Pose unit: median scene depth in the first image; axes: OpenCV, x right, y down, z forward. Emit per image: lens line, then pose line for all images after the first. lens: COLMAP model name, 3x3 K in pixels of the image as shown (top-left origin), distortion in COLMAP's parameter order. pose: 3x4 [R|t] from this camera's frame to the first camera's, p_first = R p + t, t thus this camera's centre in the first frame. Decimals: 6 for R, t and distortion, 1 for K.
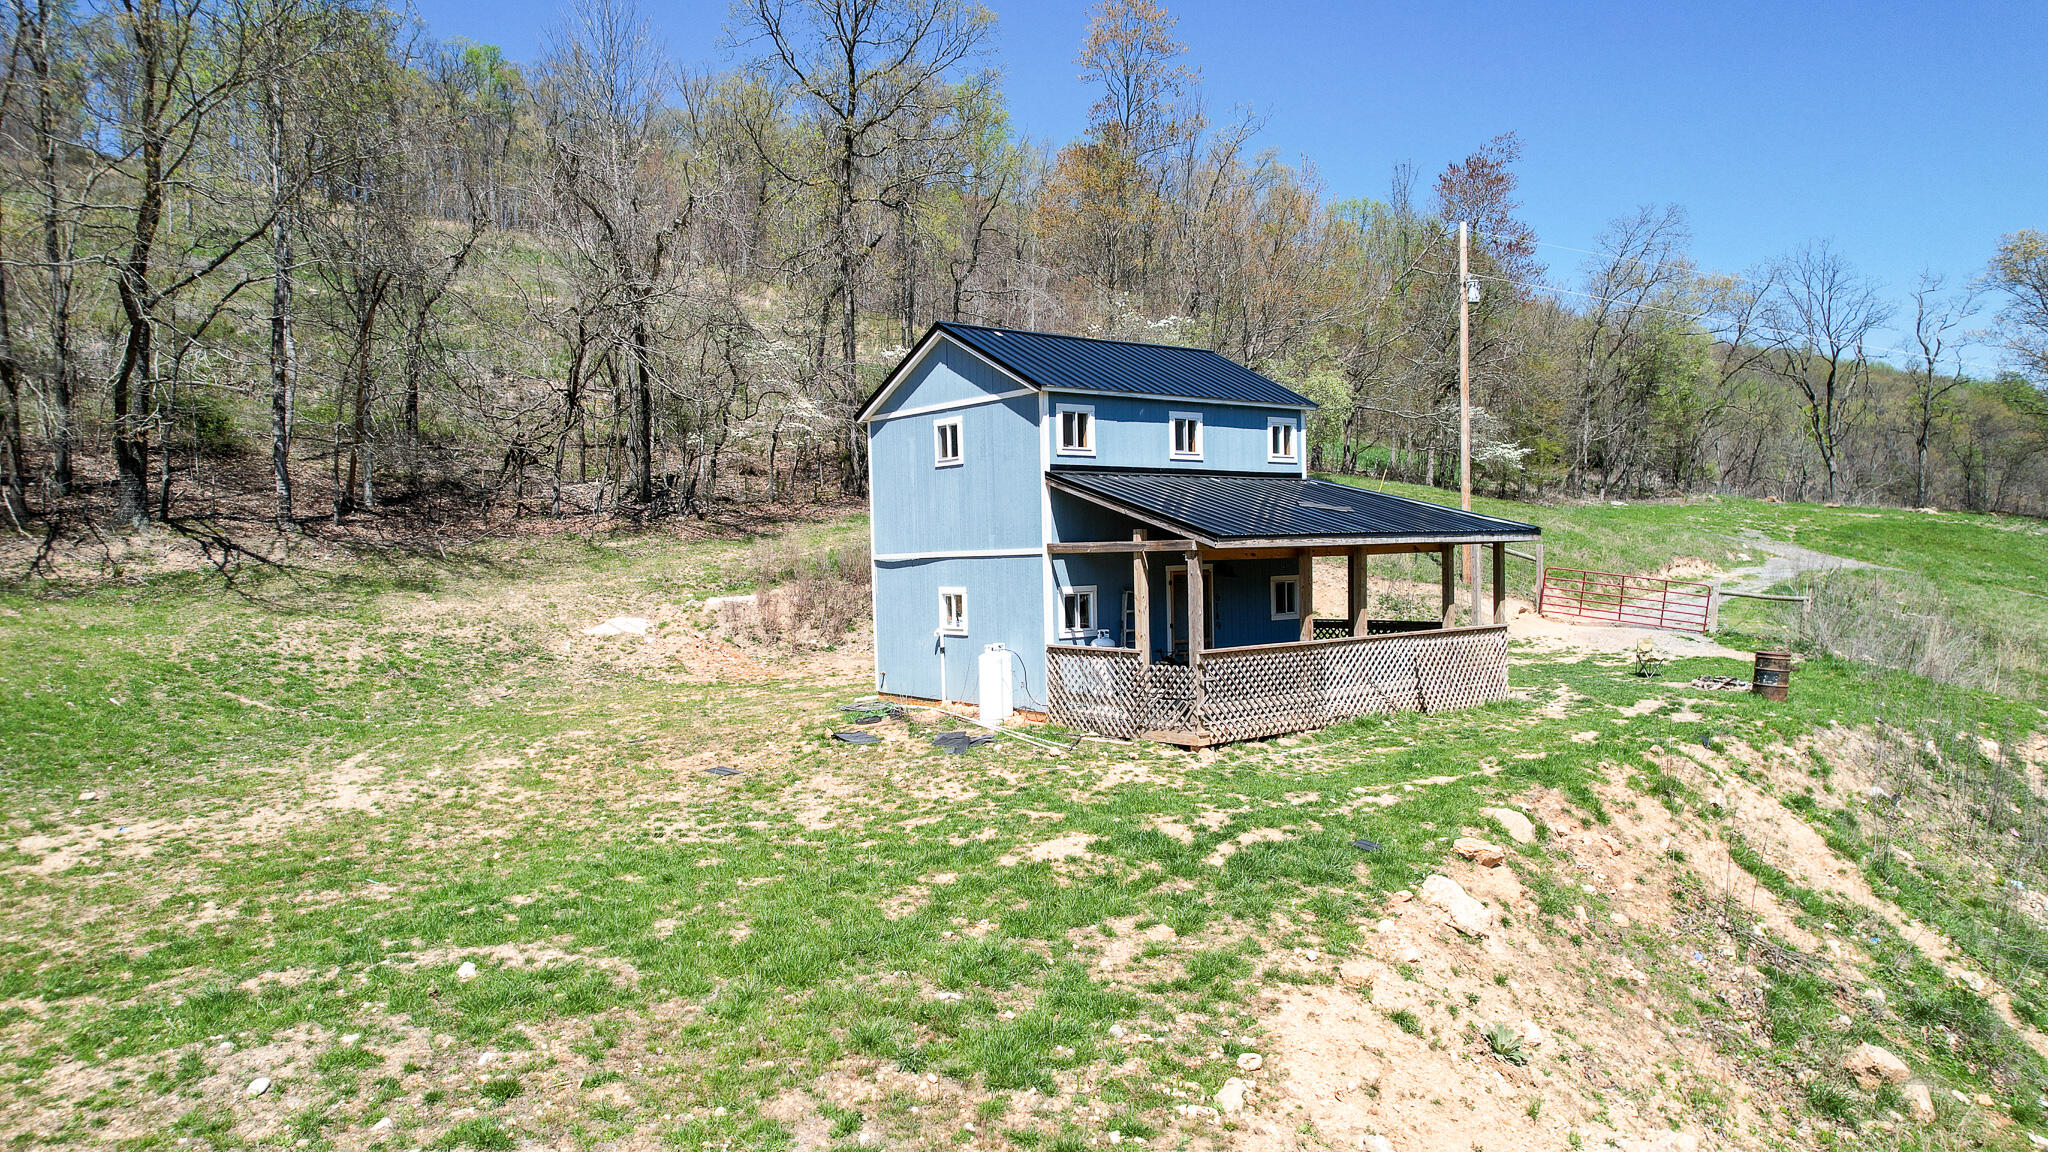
lens RADIAL K [[1307.5, 0, 1007.4], [0, 1307.5, 590.1], [0, 0, 1]] dist [-0.079694, 0.074354]
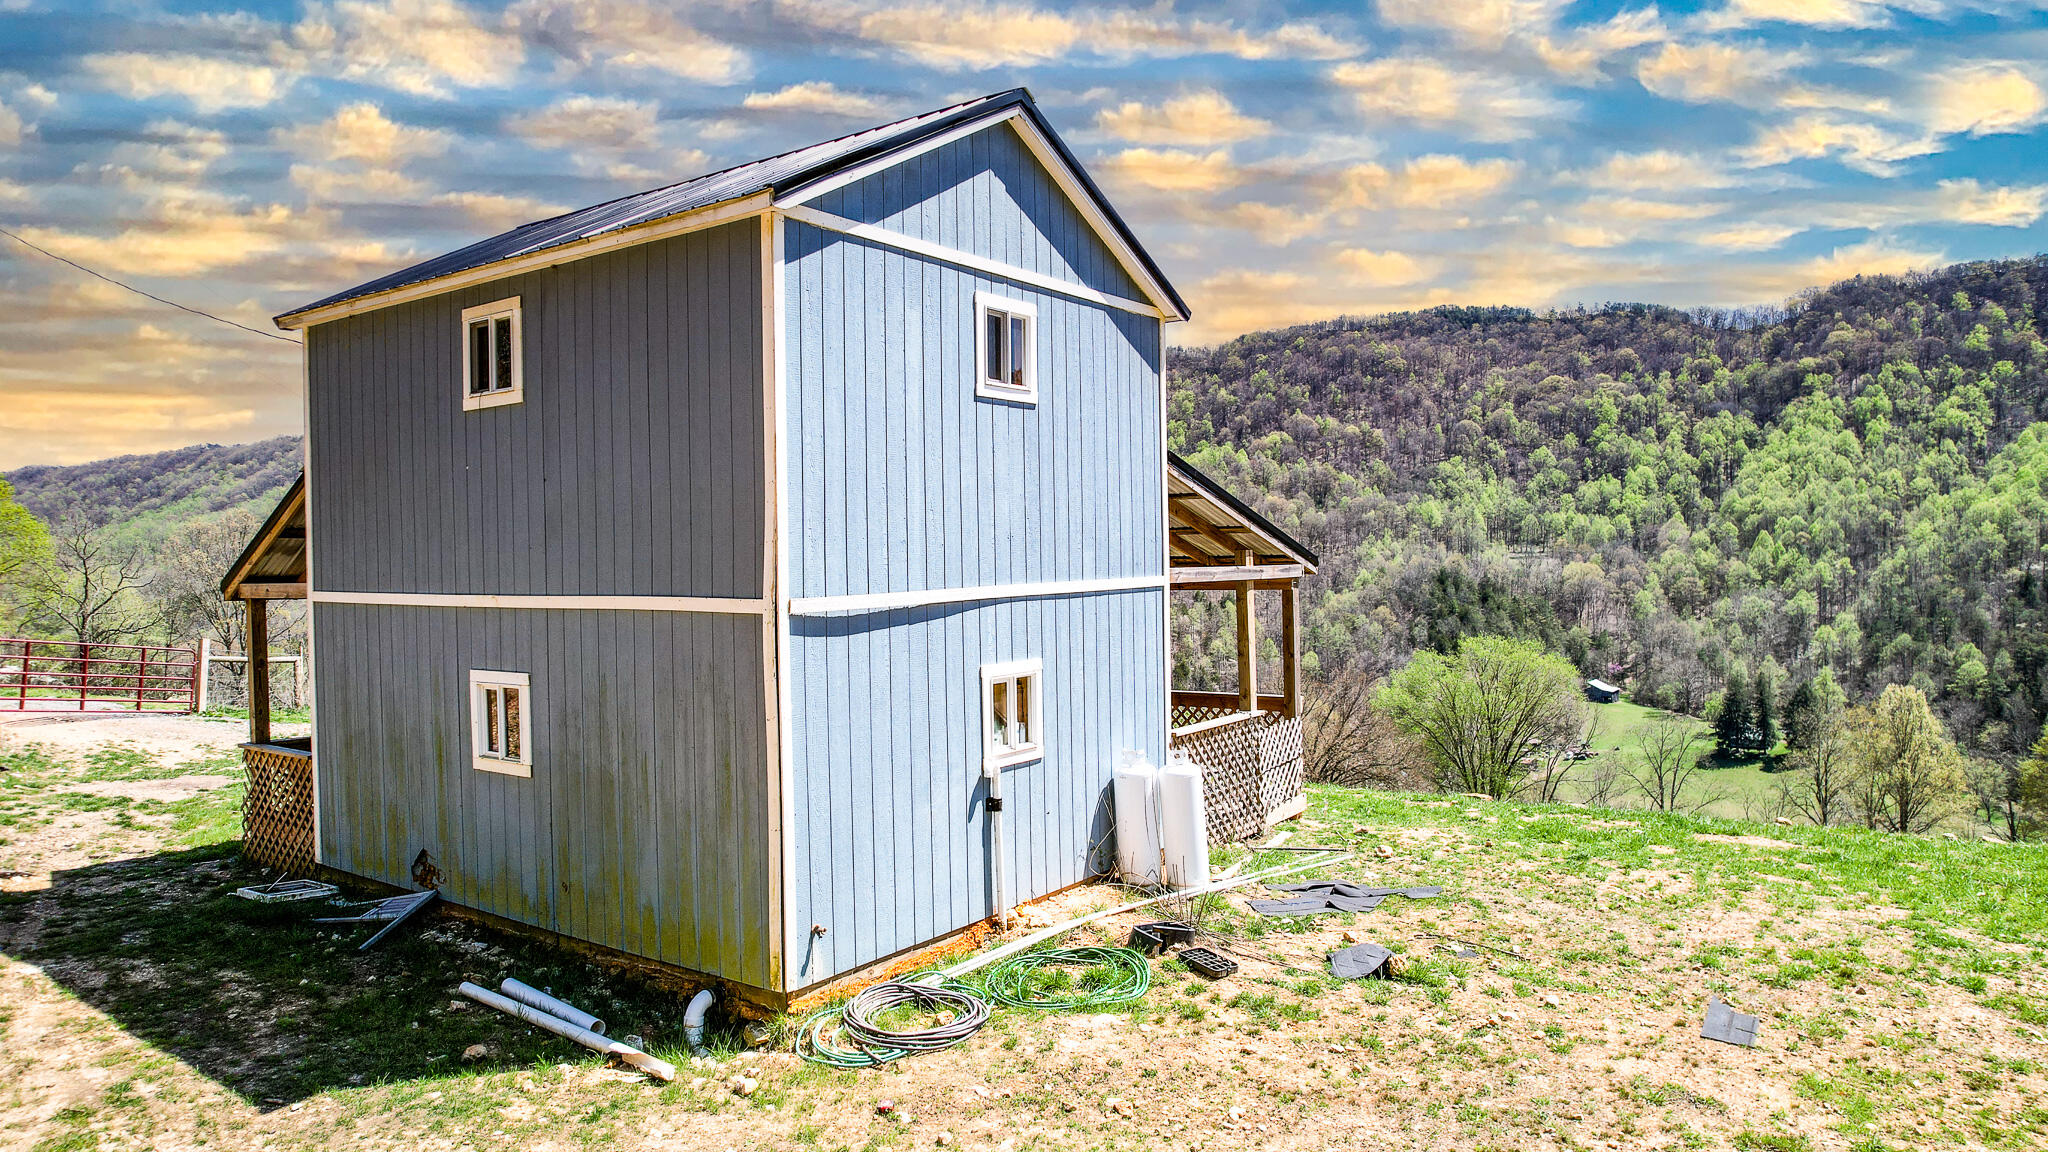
lens RADIAL K [[1307.5, 0, 1025.3], [0, 1307.5, 586.8], [0, 0, 1]] dist [-0.079694, 0.074354]
pose [[-0.279096, 0.006372, 0.960242, -0.467032], [0.052395, 0.998589, 0.008603, -0.031183], [-0.958833, 0.052713, -0.279036, 1.070439]]
